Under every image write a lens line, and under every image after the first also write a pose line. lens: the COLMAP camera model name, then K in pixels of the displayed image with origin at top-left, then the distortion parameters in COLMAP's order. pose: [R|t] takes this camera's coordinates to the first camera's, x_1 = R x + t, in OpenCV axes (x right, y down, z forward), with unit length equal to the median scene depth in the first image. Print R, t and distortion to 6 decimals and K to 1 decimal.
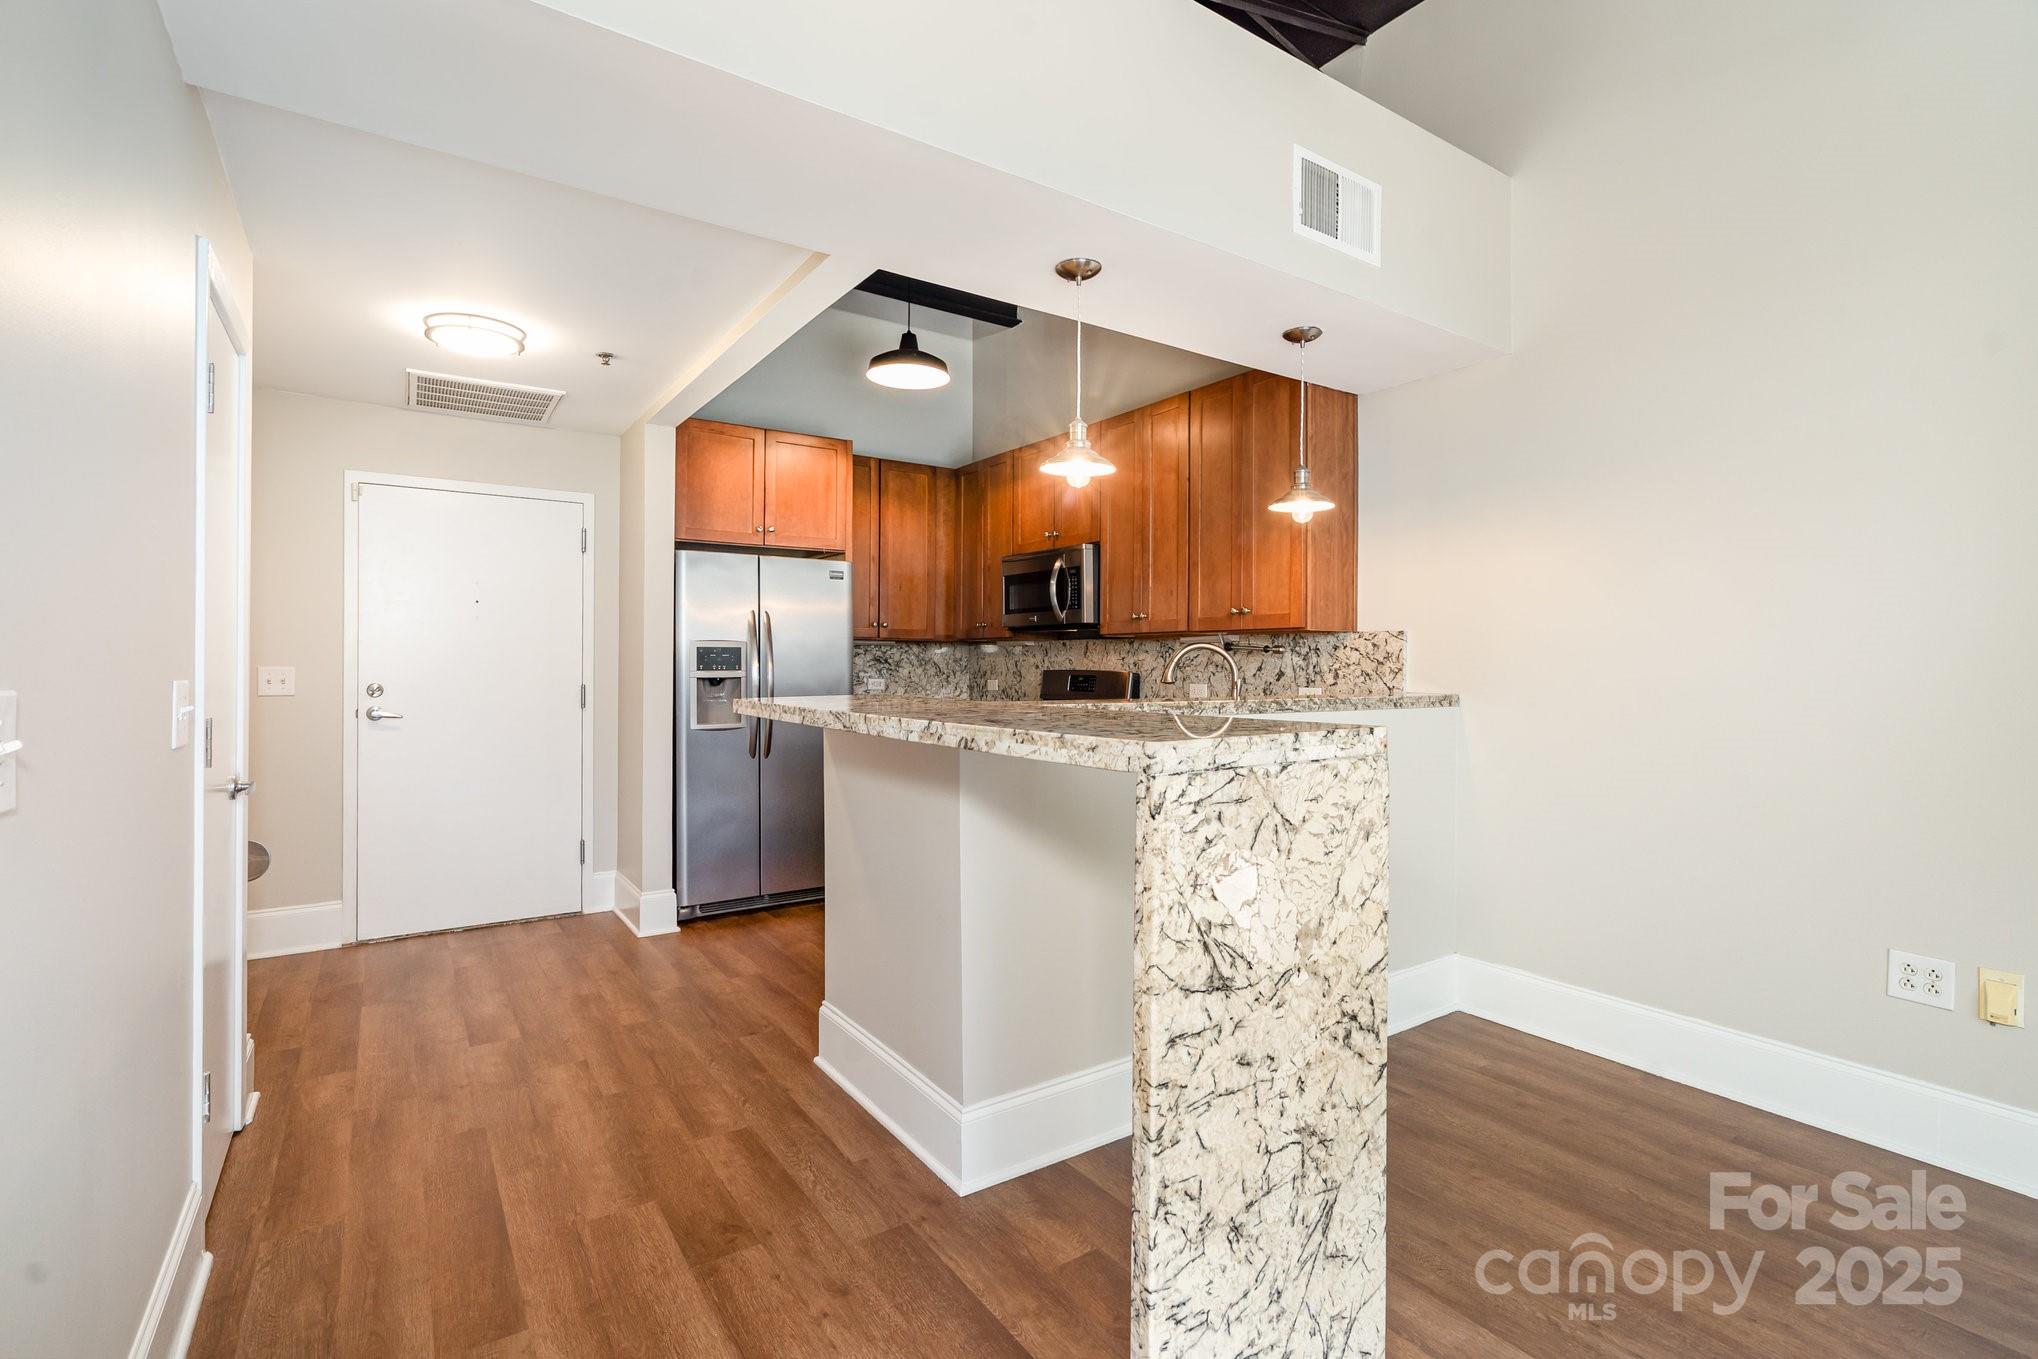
lens RADIAL K [[927.0, 0, 1001.9], [0, 927.0, 662.2], [0, 0, 1]] dist [-0.001932, 0.000800]
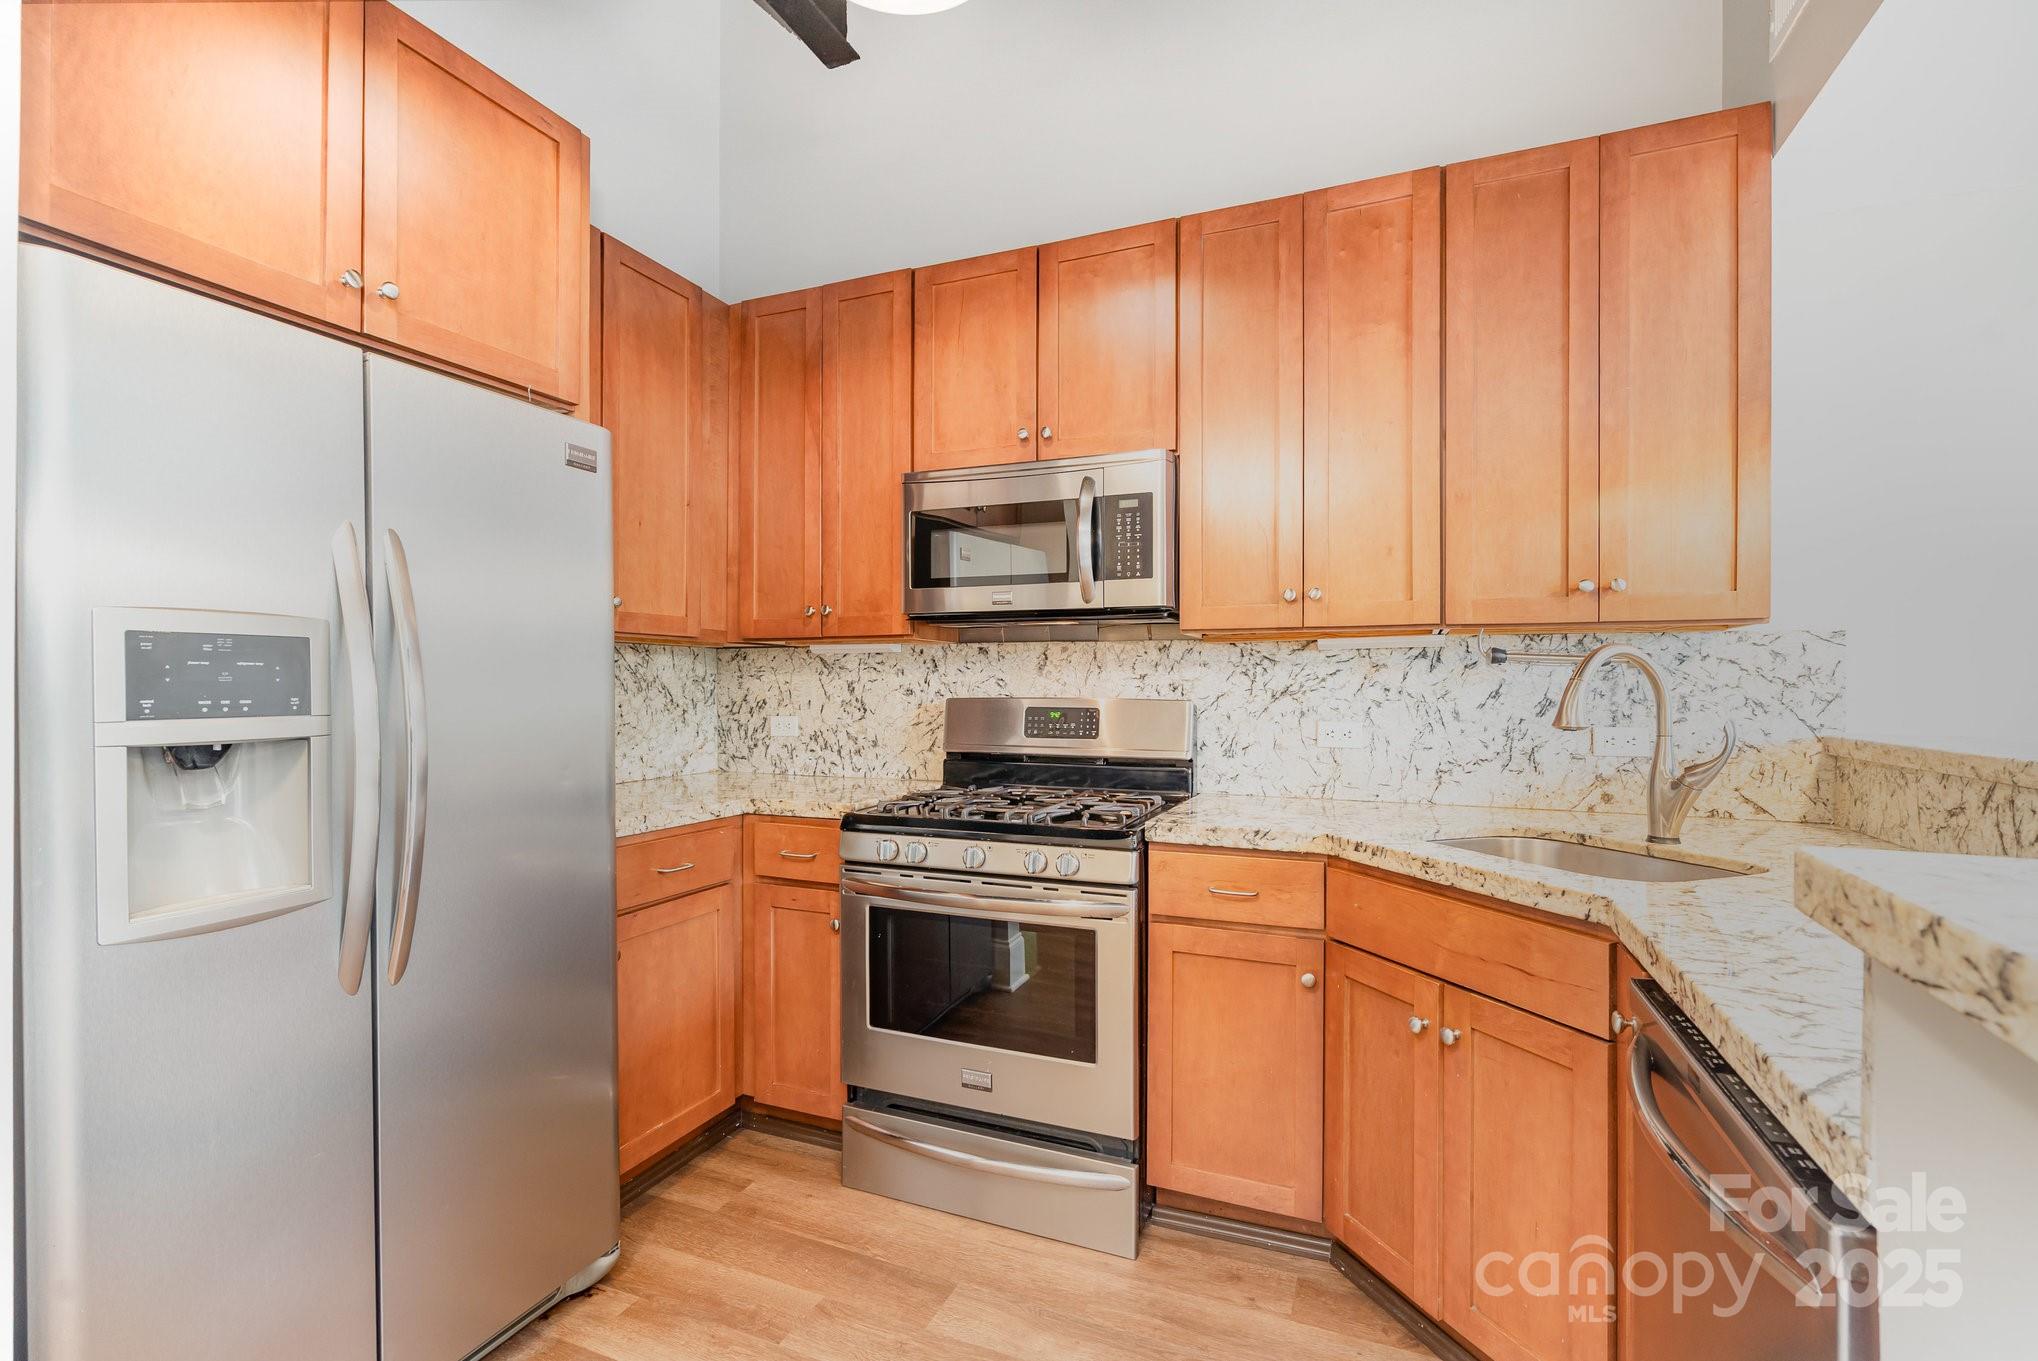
lens RADIAL K [[927.0, 0, 1010.1], [0, 927.0, 685.2], [0, 0, 1]] dist [-0.001932, 0.000800]
pose [[0.832016, -0.003885, 0.554737, -0.537251], [0.001734, 0.999989, 0.004403, -0.003516], [-0.554748, -0.002702, 0.832014, 1.291912]]
